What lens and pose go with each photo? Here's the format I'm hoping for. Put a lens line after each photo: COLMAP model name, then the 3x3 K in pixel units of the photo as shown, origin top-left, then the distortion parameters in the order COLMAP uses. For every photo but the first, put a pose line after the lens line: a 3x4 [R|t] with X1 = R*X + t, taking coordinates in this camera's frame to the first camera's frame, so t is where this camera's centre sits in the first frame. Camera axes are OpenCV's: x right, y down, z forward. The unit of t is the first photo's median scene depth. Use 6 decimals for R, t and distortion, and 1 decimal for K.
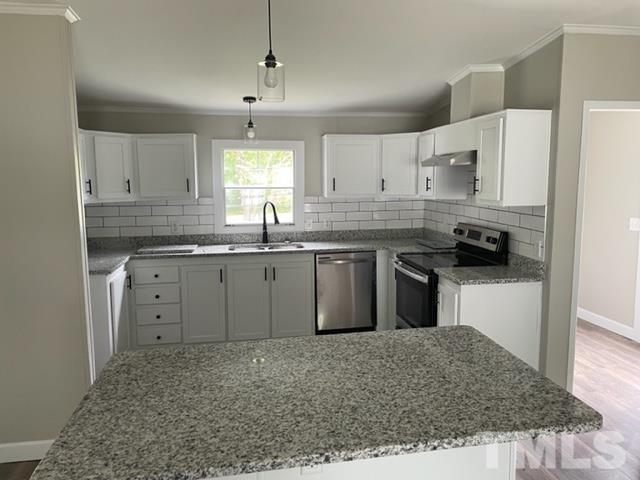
lens RADIAL K [[485.6, 0, 324.8], [0, 485.6, 239.0], [0, 0, 1]] dist [0.092071, -0.133298]
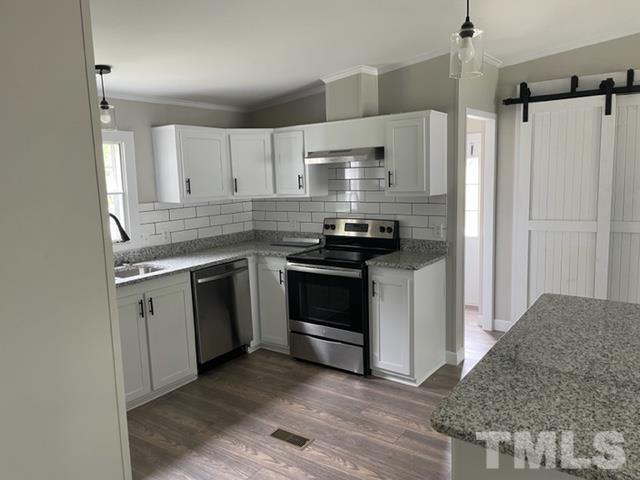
lens RADIAL K [[485.6, 0, 324.8], [0, 485.6, 239.0], [0, 0, 1]] dist [0.092071, -0.133298]
pose [[0.706869, -0.109511, 0.698816, -0.448584], [0.119342, 0.992244, 0.034777, -0.026659], [-0.697204, 0.058815, 0.714456, 0.275142]]
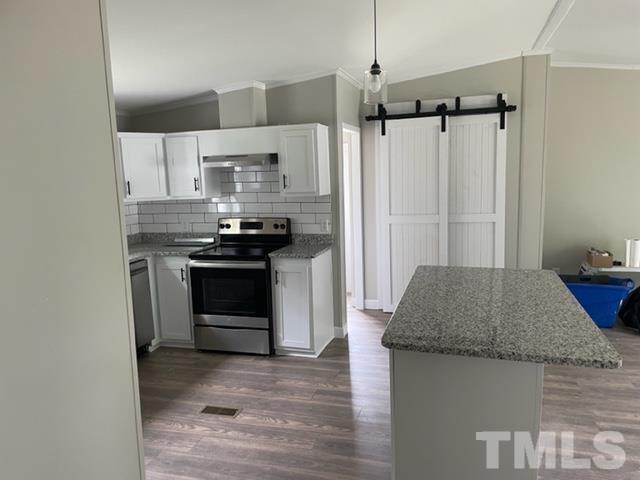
lens RADIAL K [[483.3, 0, 333.9], [0, 483.3, 242.5], [0, 0, 1]] dist [0.092891, -0.129578]
pose [[0.430417, -0.131897, 0.892942, -0.605794], [0.147345, 0.986263, 0.074659, -0.024523], [-0.890523, 0.099436, 0.443939, 0.290172]]
